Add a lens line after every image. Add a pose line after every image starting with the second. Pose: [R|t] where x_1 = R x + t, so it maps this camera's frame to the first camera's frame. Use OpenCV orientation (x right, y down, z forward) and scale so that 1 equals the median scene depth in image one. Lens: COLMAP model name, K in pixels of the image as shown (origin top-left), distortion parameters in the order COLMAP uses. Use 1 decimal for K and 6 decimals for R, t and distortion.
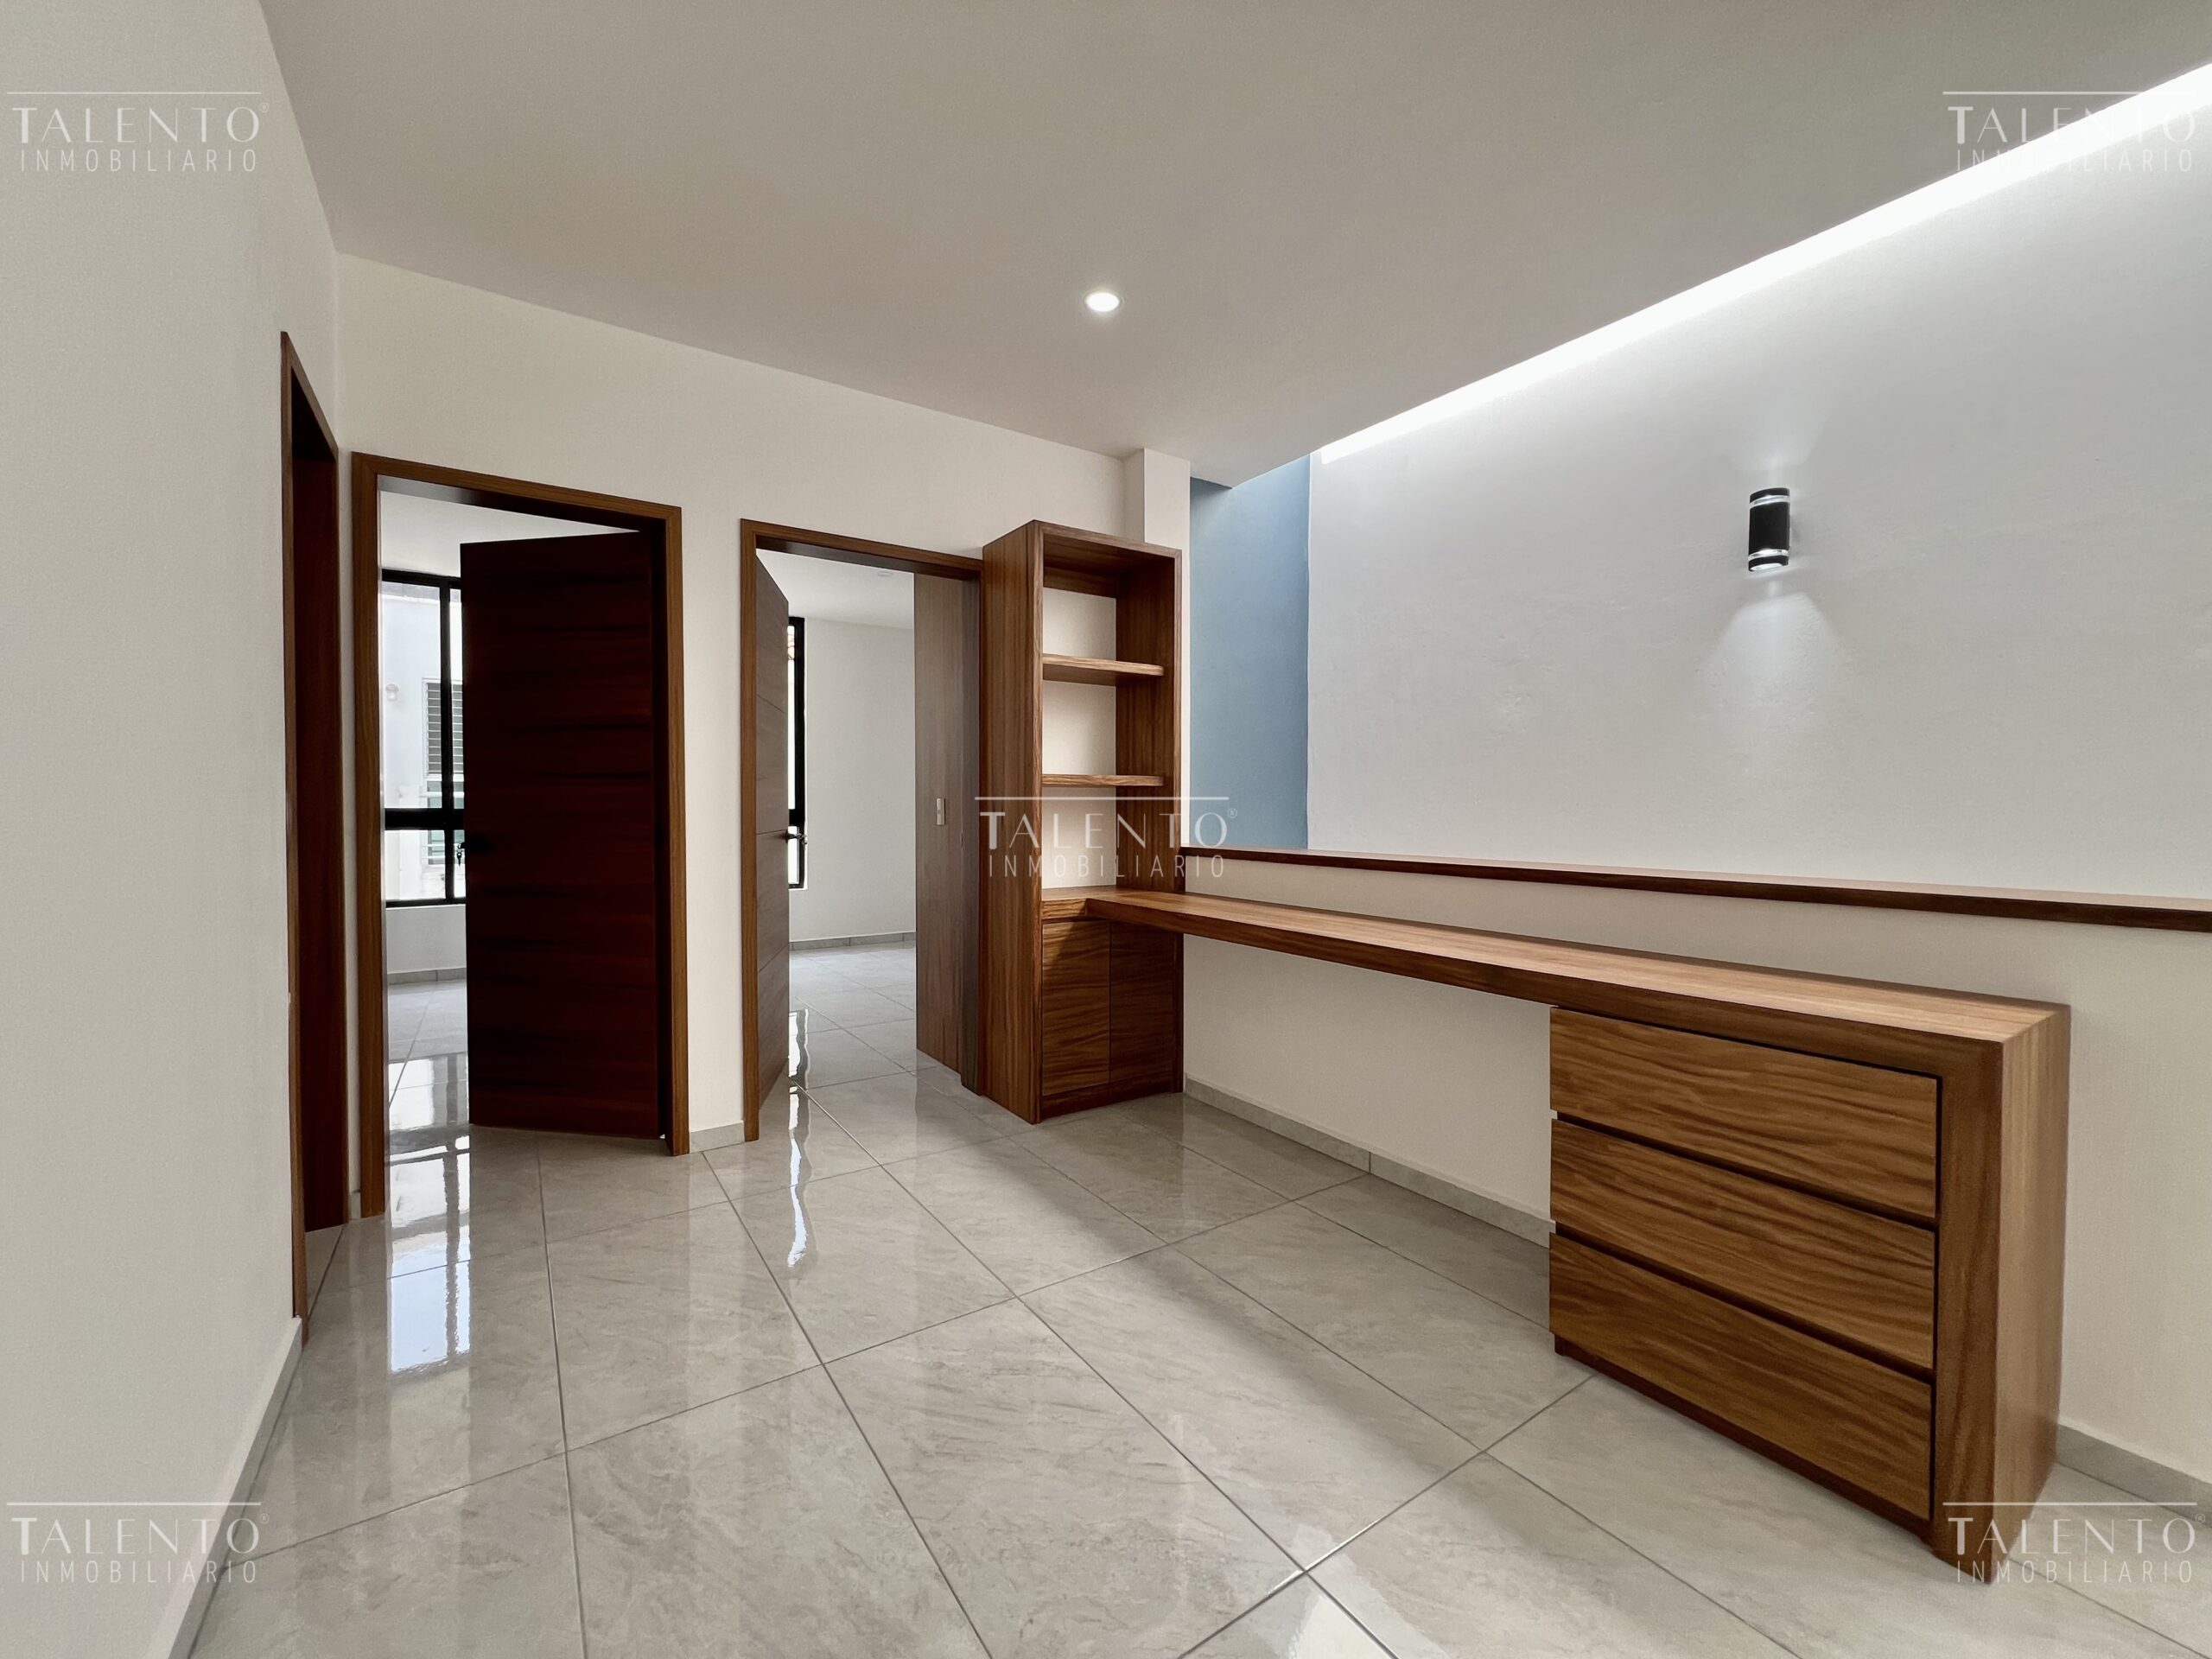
lens RADIAL K [[889.0, 0, 1103.4], [0, 889.0, 825.0], [0, 0, 1]] dist [-0.003063, 0.000040]
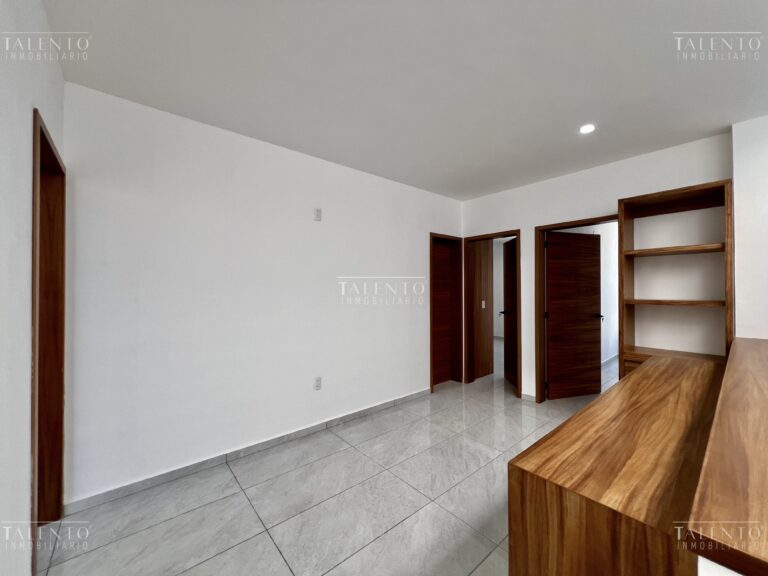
lens RADIAL K [[308.8, 0, 384.0], [0, 308.8, 288.0], [0, 0, 1]] dist [-0.000007, -0.000026]
pose [[0.109180, -0.004275, -0.994013, 0.821025], [-0.022594, 0.999722, -0.006782, -0.082688], [0.993765, 0.023200, 0.109053, 0.283160]]
